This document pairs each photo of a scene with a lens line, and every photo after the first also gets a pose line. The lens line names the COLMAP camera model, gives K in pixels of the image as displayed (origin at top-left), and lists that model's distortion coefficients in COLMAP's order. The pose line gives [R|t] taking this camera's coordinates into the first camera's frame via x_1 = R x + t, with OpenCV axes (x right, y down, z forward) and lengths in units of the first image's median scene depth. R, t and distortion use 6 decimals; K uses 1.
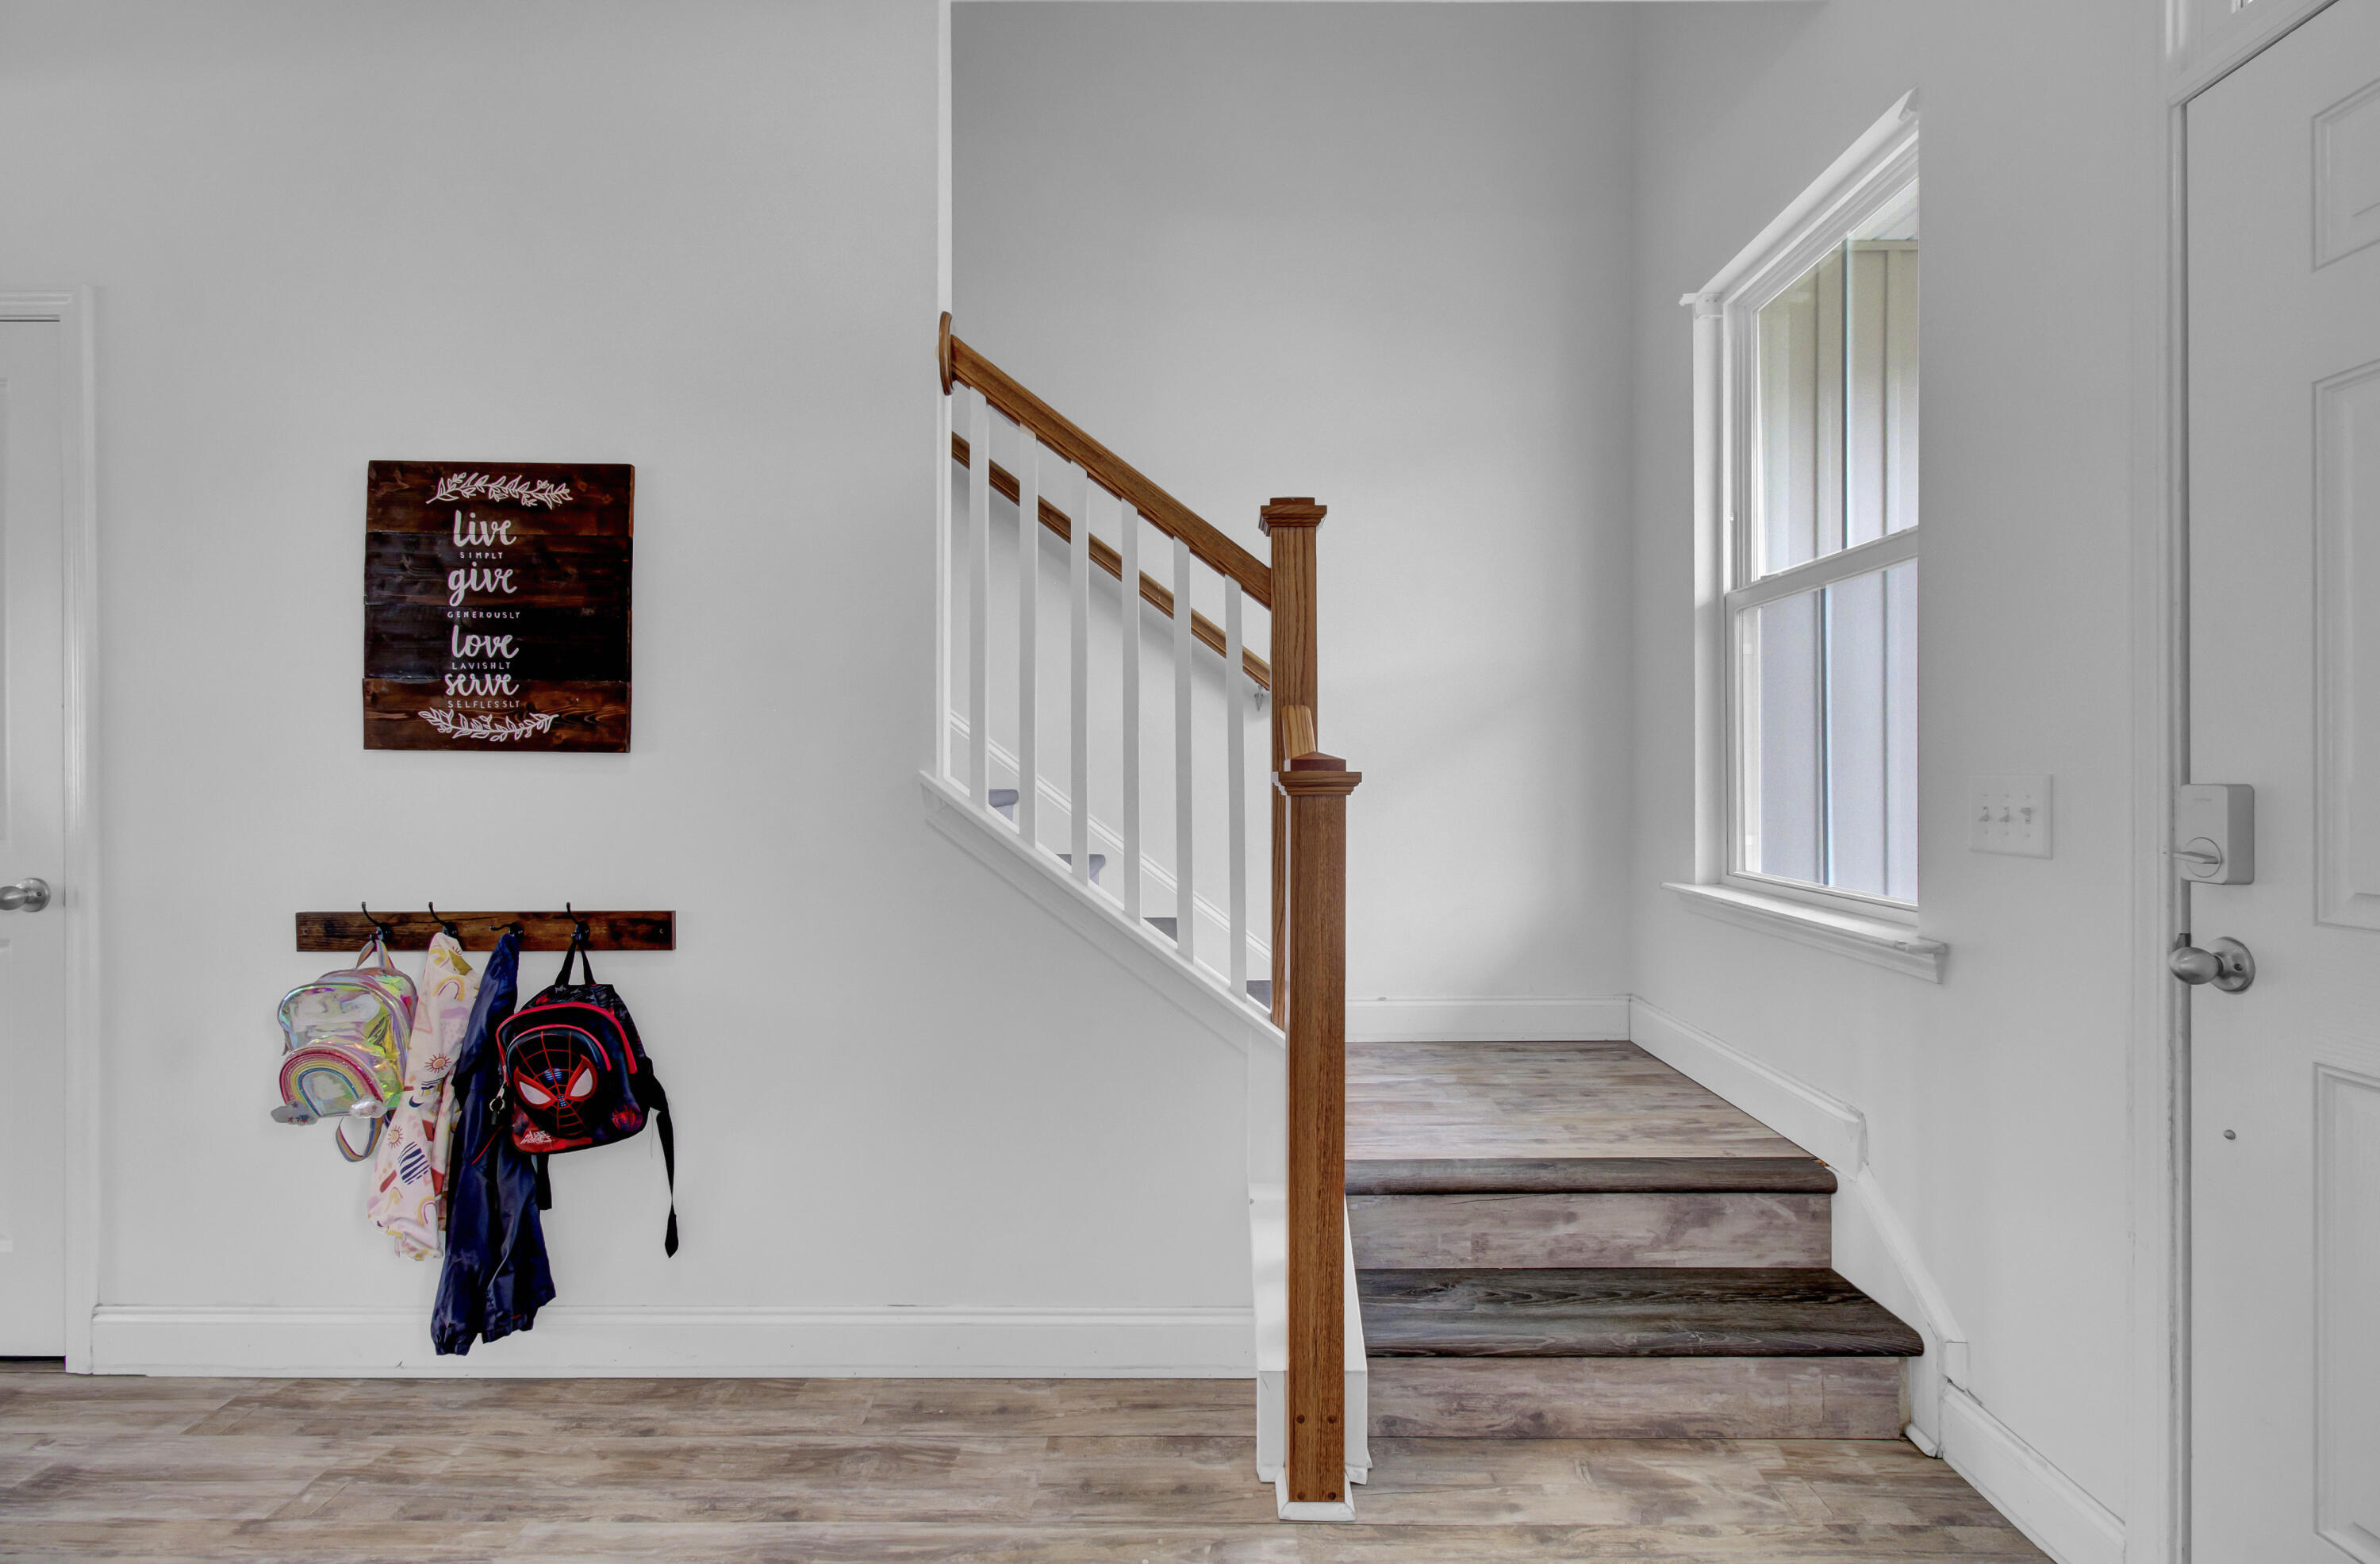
lens RADIAL K [[1079.5, 0, 1192.1], [0, 1079.5, 767.2], [0, 0, 1]] dist [0.000225, -0.000168]
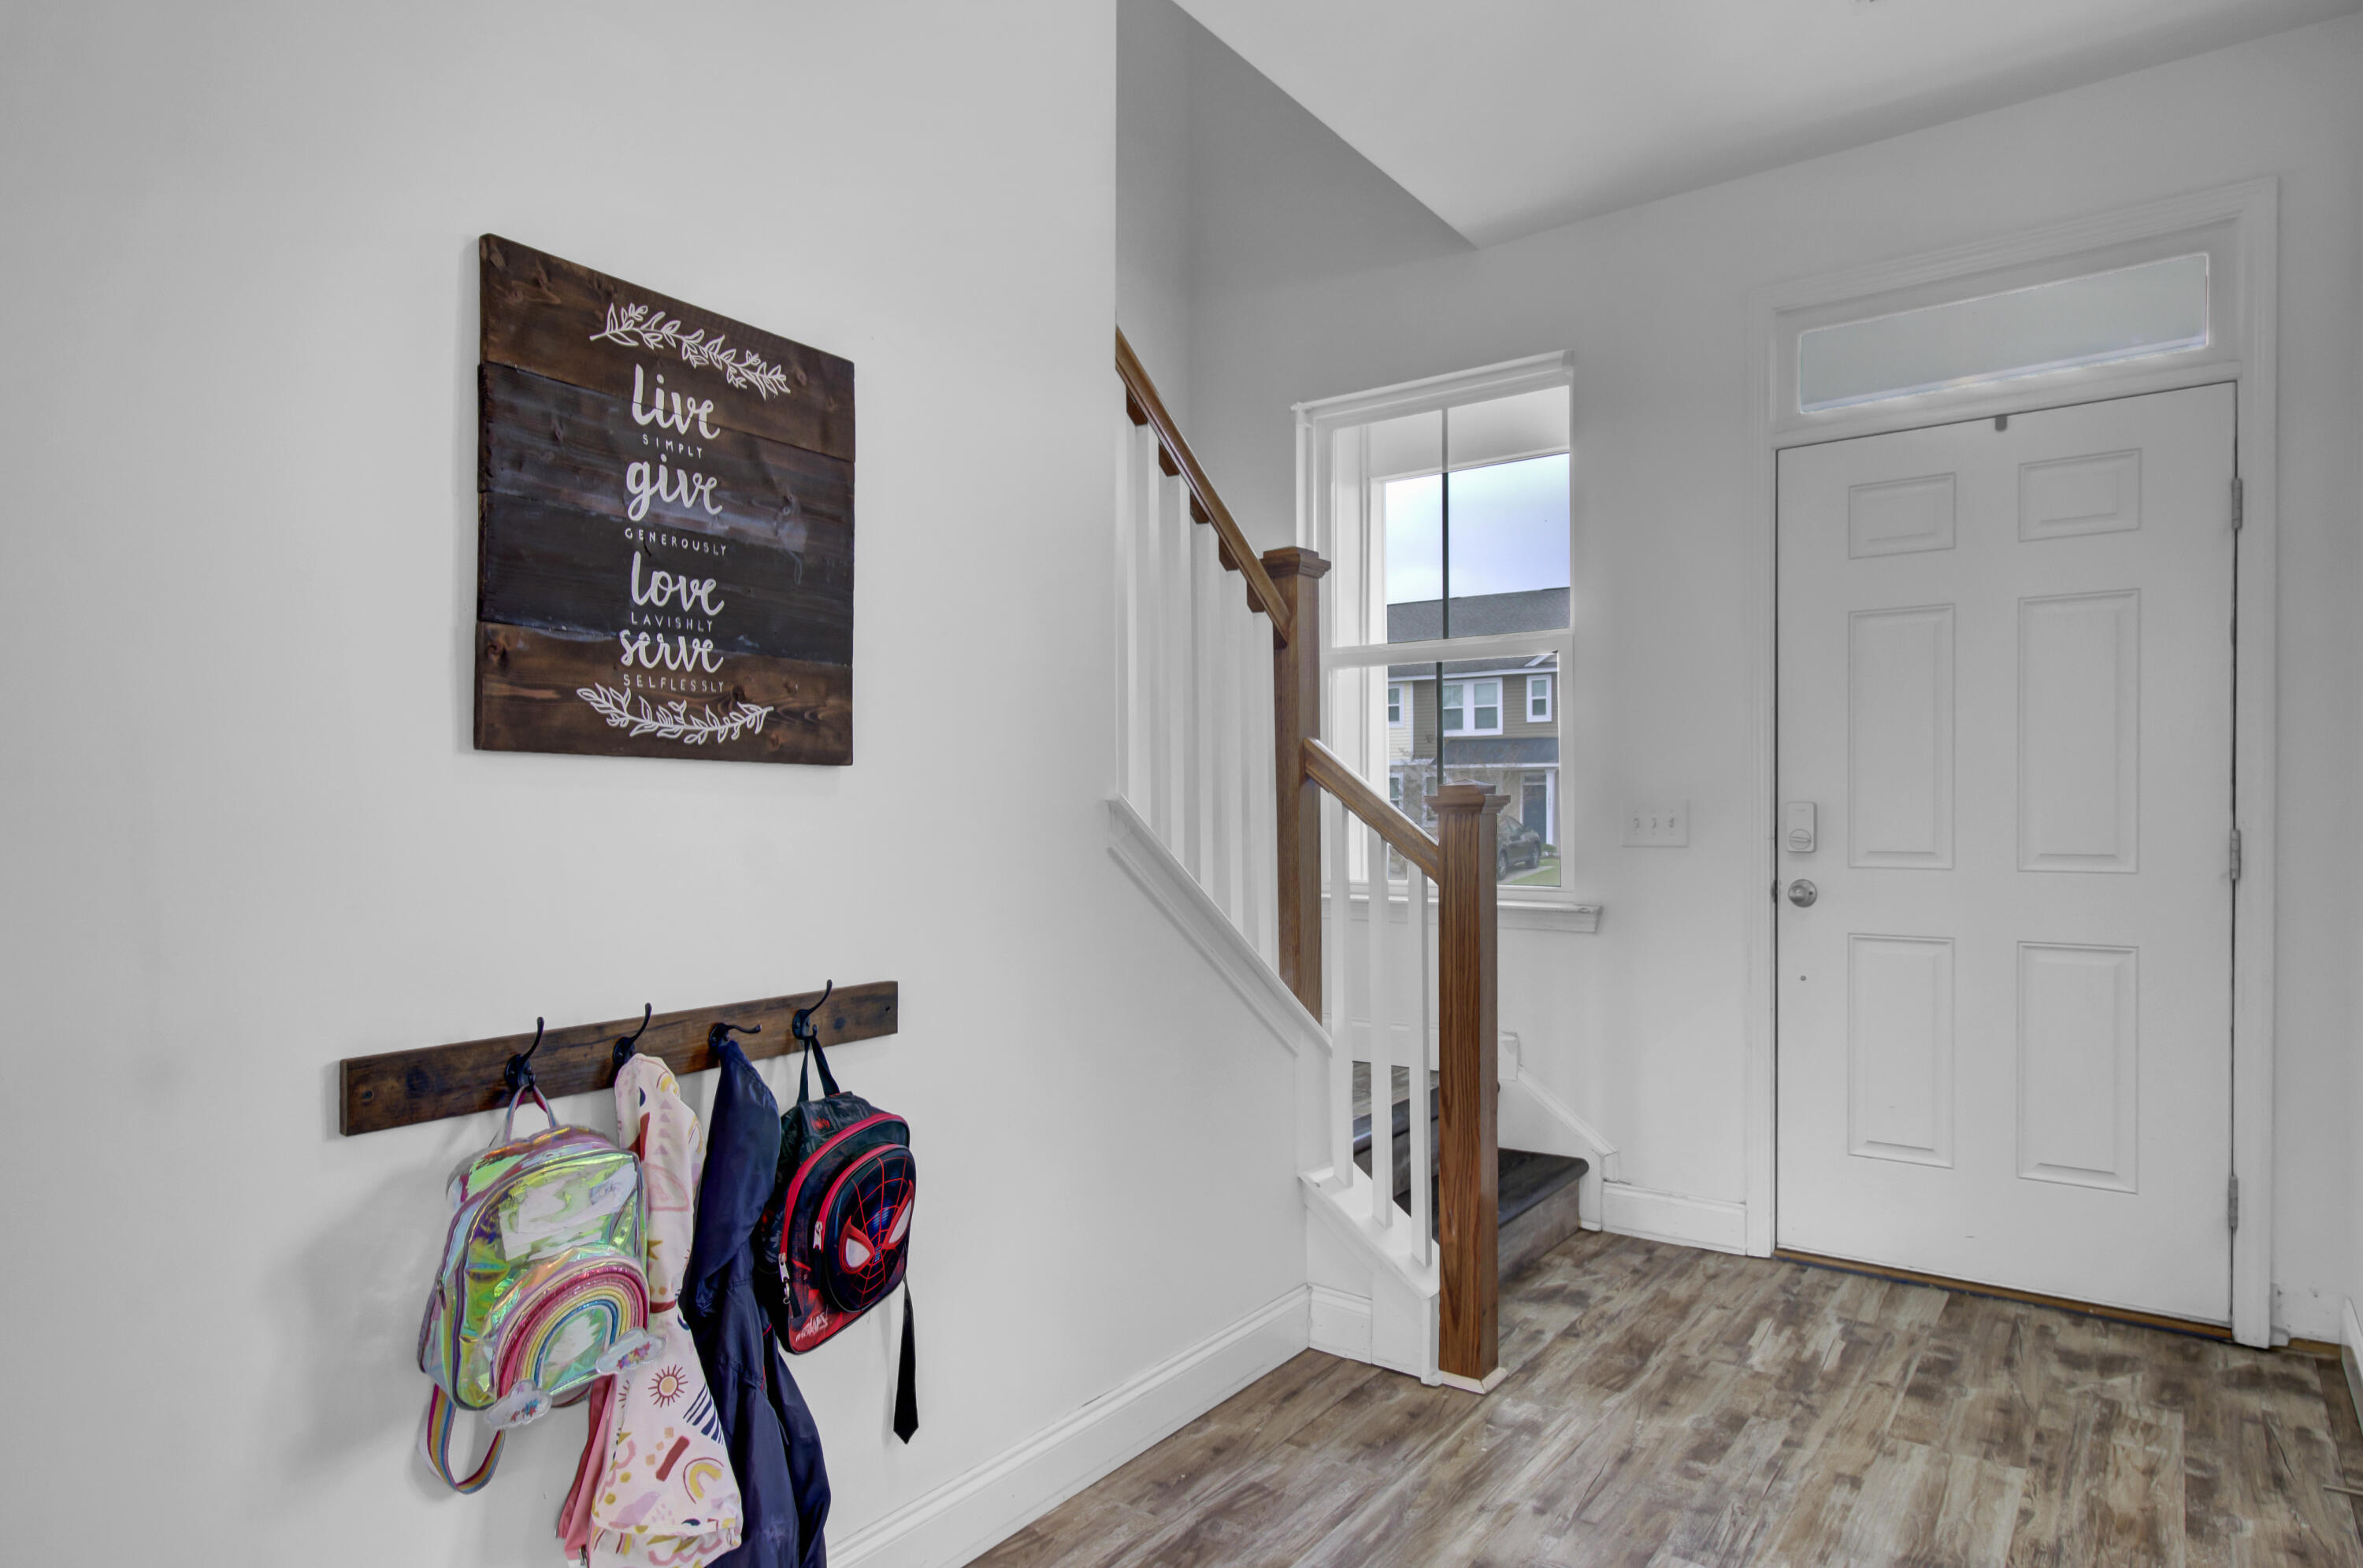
lens RADIAL K [[1350.7, 0, 1183.4], [0, 1350.7, 799.3], [0, 0, 1]] dist [-0.003463, -0.000119]
pose [[0.588971, 0.000350, 0.808154, -1.117749], [-0.004847, 0.999983, 0.003099, 0.005045], [-0.808139, -0.005743, 0.588963, 0.296851]]
